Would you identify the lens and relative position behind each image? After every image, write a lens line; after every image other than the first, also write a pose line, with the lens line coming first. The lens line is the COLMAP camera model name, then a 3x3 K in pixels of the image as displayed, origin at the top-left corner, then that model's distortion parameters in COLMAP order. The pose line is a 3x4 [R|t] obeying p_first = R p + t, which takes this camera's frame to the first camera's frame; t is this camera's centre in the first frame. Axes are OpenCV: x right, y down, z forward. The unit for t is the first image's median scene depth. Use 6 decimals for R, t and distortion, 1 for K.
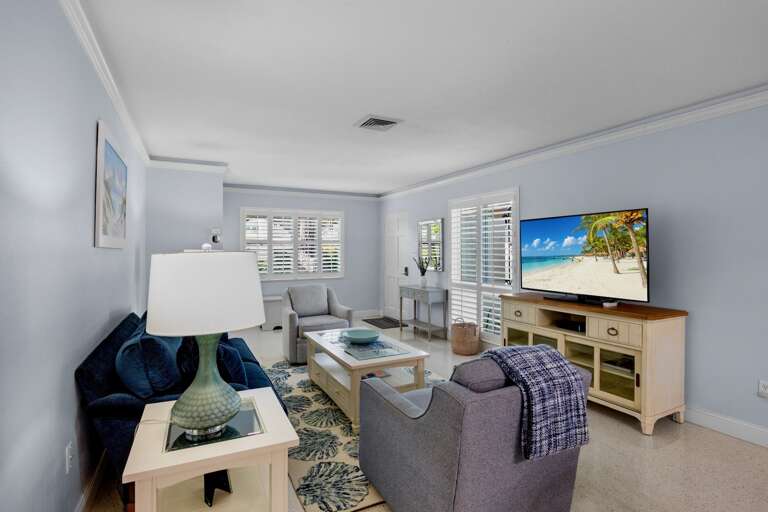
lens RADIAL K [[375.0, 0, 384.9], [0, 375.0, 255.1], [0, 0, 1]] dist [-0.019747, -0.000389]
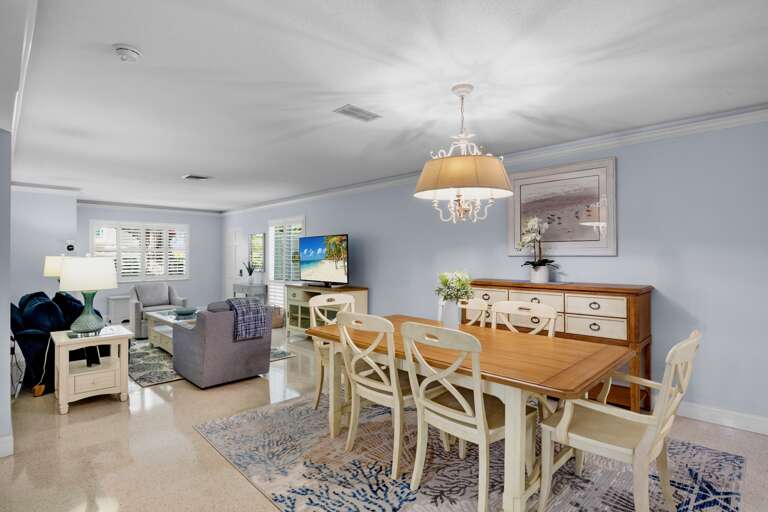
lens RADIAL K [[389.1, 0, 381.4], [0, 389.1, 254.3], [0, 0, 1]] dist [-0.005684, -0.000828]
pose [[0.954893, 0.000021, 0.296949, 0.202738], [0.005130, 0.999850, -0.016570, 0.007242], [-0.296905, 0.017346, 0.954750, -0.693899]]
